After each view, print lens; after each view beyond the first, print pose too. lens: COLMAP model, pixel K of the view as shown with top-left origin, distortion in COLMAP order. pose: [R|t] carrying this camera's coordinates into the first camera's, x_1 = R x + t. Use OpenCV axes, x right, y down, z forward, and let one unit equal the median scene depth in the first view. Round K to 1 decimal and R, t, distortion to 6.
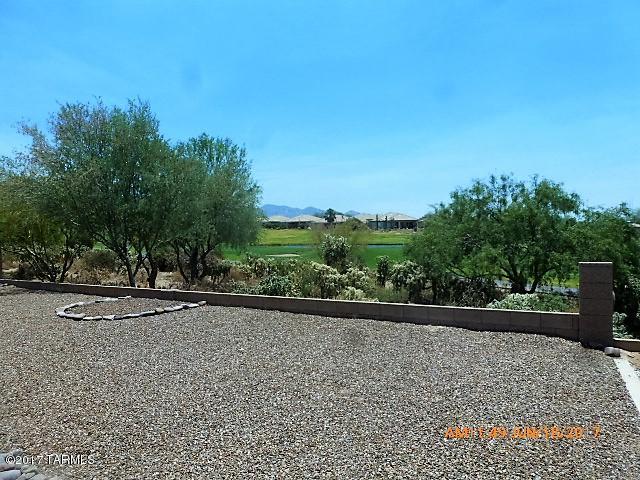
lens RADIAL K [[463.0, 0, 321.0], [0, 463.0, 239.3], [0, 0, 1]] dist [-0.055740, 0.020829]
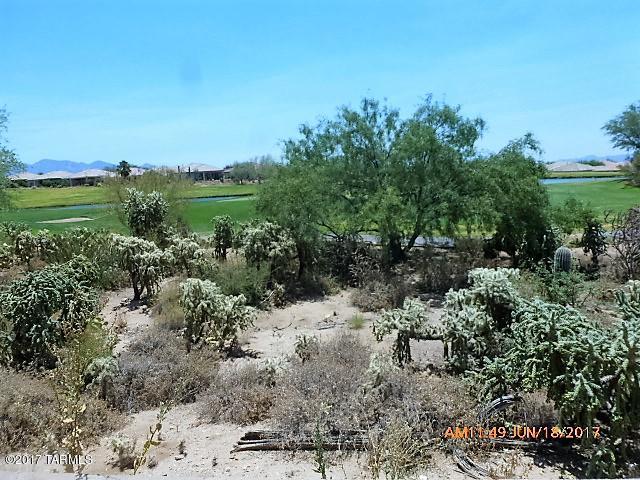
lens RADIAL K [[463.0, 0, 317.8], [0, 463.0, 241.4], [0, 0, 1]] dist [-0.055740, 0.020829]
pose [[0.913435, -0.091166, 0.396642, -0.010080], [0.047563, 0.991823, 0.118430, -0.001289], [-0.404195, -0.089312, 0.910302, 0.282915]]
